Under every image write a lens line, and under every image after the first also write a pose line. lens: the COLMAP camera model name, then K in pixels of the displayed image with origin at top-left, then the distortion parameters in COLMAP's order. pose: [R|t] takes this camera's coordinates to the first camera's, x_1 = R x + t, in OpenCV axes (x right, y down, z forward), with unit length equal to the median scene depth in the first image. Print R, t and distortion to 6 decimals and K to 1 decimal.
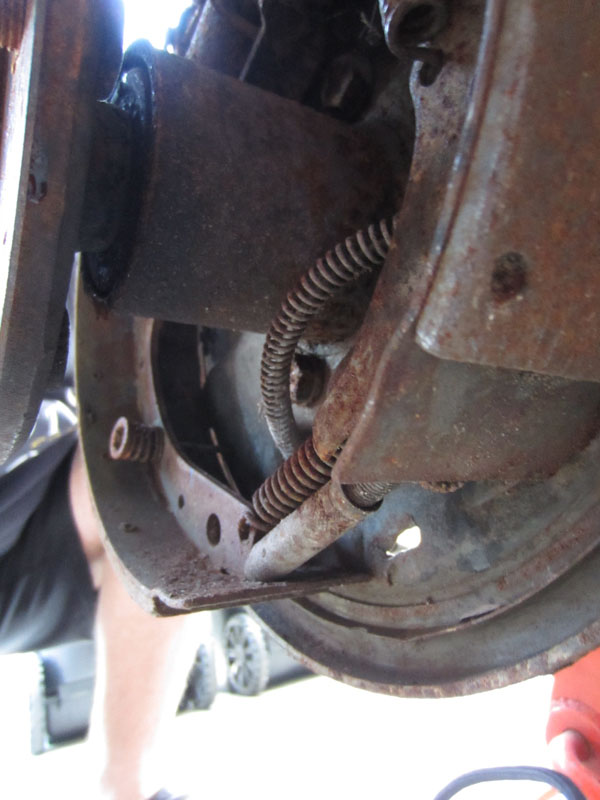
lens RADIAL K [[571.0, 0, 300.0], [0, 571.0, 400.0], [0, 0, 1]] dist [-0.021156, -0.001081]
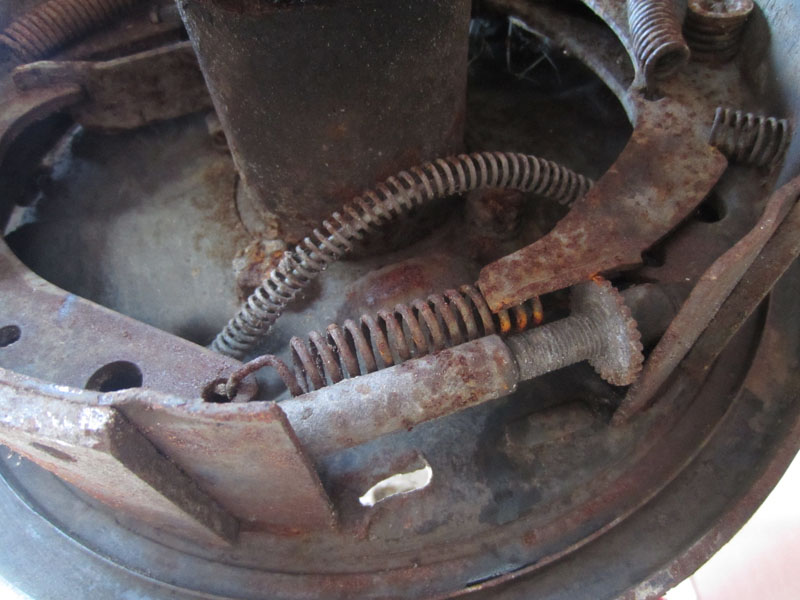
lens RADIAL K [[571.0, 0, 400.0], [0, 571.0, 300.0], [0, 0, 1]] dist [-0.021156, -0.001081]
pose [[0.571305, 0.548778, 0.610289, -0.534256], [-0.243791, 0.823493, -0.512275, 0.531886], [-0.783694, 0.143882, 0.604253, 0.567592]]
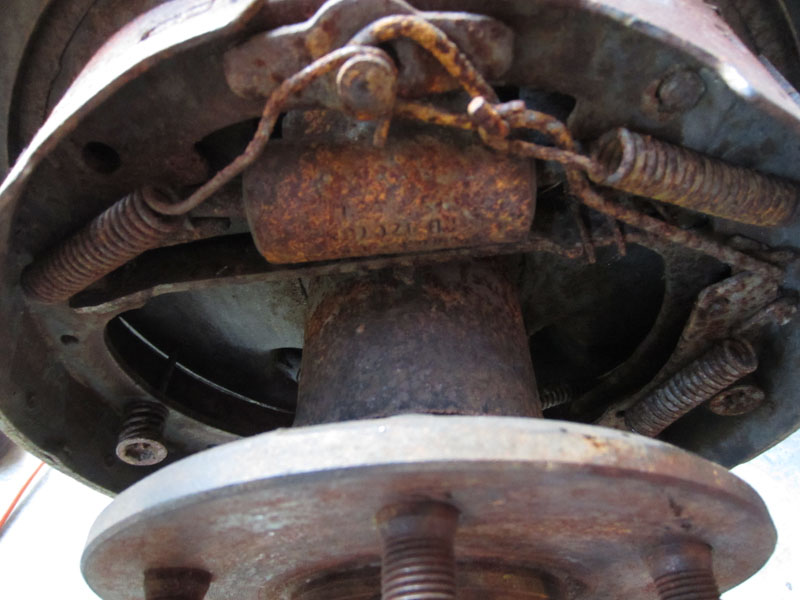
lens RADIAL K [[571.0, 0, 400.0], [0, 571.0, 300.0], [0, 0, 1]] dist [-0.021156, -0.001081]
pose [[0.476695, -0.533214, 0.698888, -1.026475], [-0.440730, 0.542925, 0.714835, -1.479998], [-0.760604, -0.648779, 0.023806, 1.412462]]
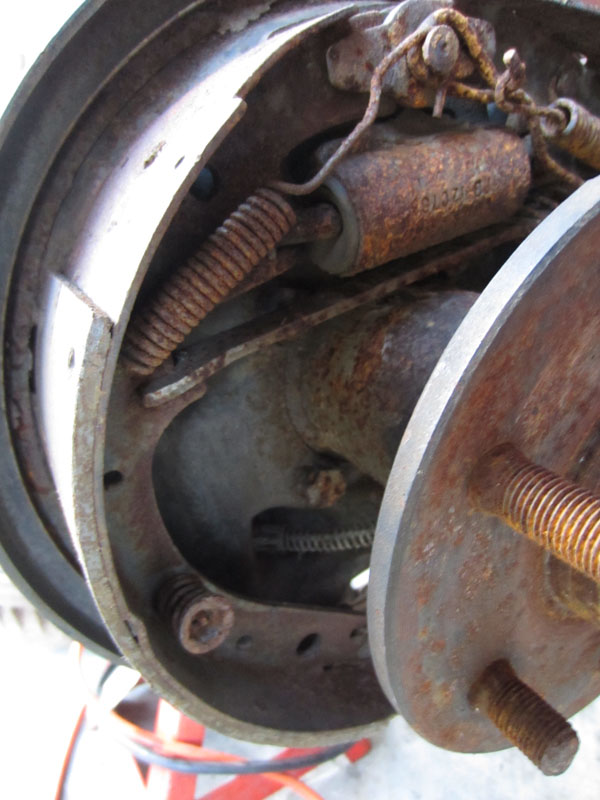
lens RADIAL K [[571.0, 0, 300.0], [0, 571.0, 400.0], [0, 0, 1]] dist [-0.021156, -0.001081]
pose [[0.020970, -0.253292, 0.967163, -1.527643], [-0.328835, 0.911805, 0.245924, -0.670439], [-0.944155, -0.323194, -0.064171, 1.749259]]
